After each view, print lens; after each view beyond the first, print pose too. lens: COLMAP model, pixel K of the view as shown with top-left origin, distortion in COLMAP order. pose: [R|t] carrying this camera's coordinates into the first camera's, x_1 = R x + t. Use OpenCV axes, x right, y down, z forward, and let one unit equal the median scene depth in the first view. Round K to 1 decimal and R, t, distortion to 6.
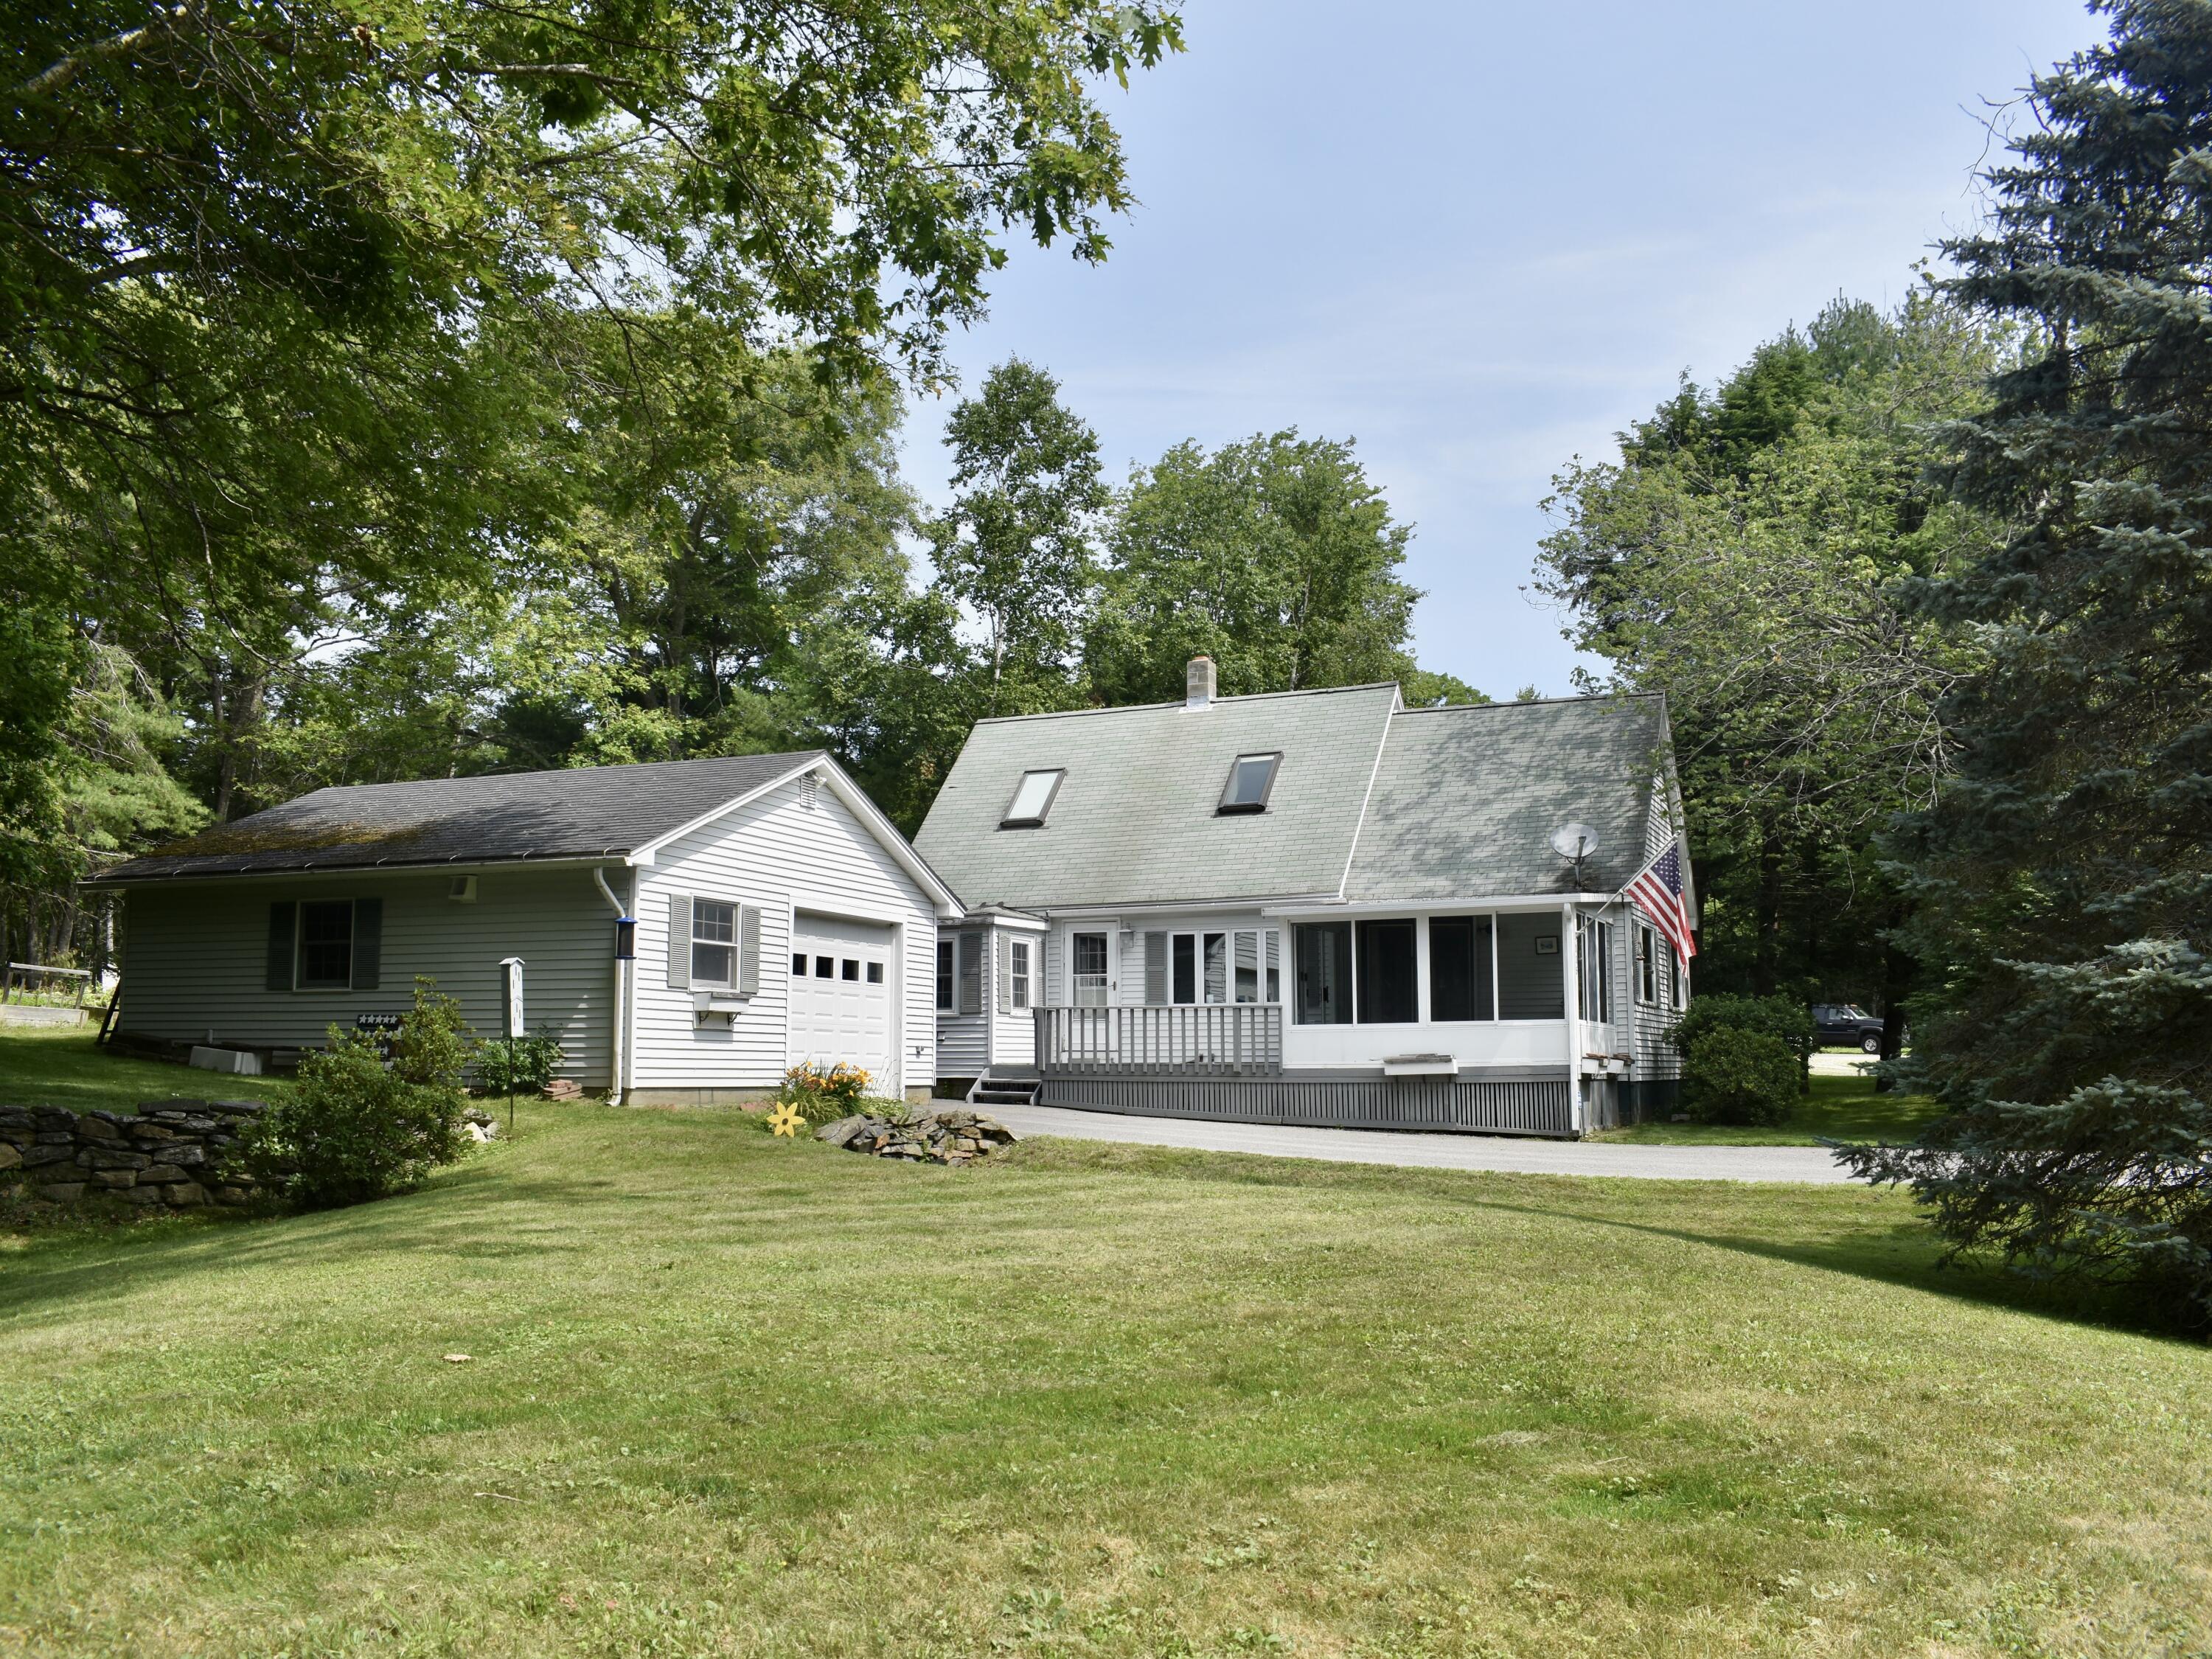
lens RADIAL K [[1782.4, 0, 1106.0], [0, 1782.4, 829.5], [0, 0, 1]] dist [-0.102072, -0.000278]
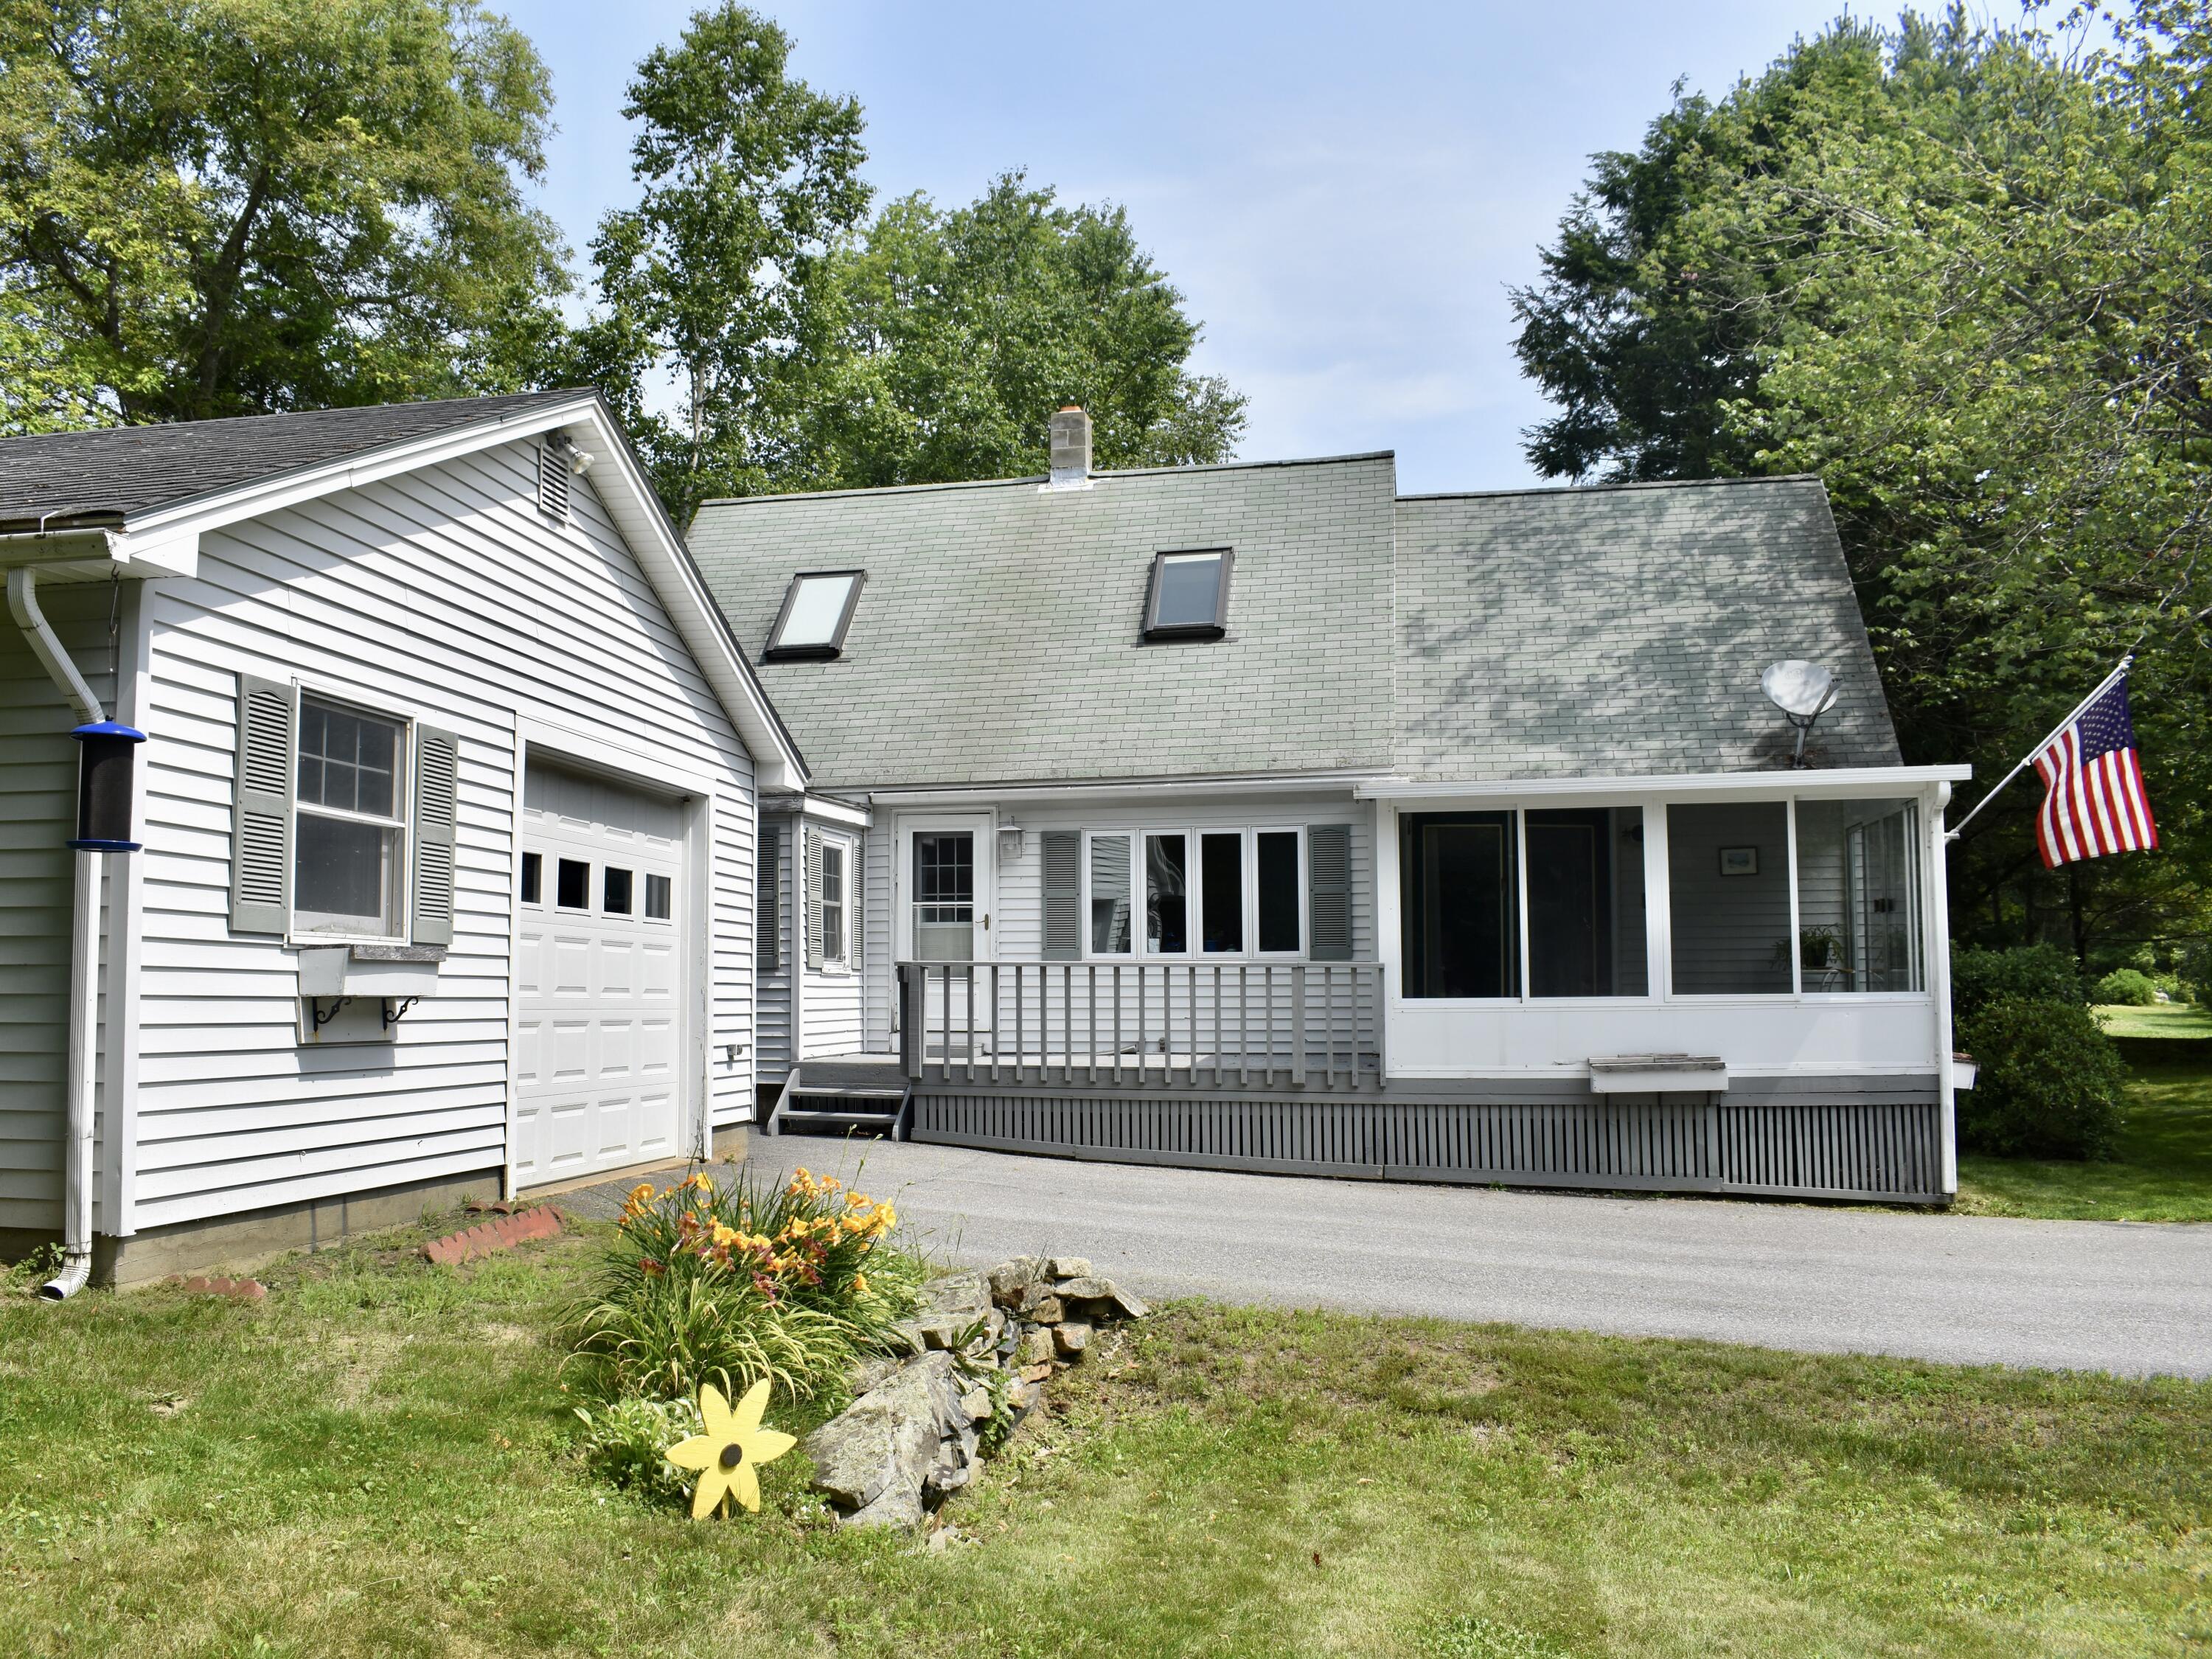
lens RADIAL K [[1878.9, 0, 975.0], [0, 1878.9, 821.8], [0, 0, 1]] dist [-0.094388, 0.012602]
pose [[0.985954, 0.015638, 0.166282, -0.124169], [-0.022122, 0.999063, 0.037211, 0.037864], [-0.165544, -0.040367, 0.985376, 0.466849]]
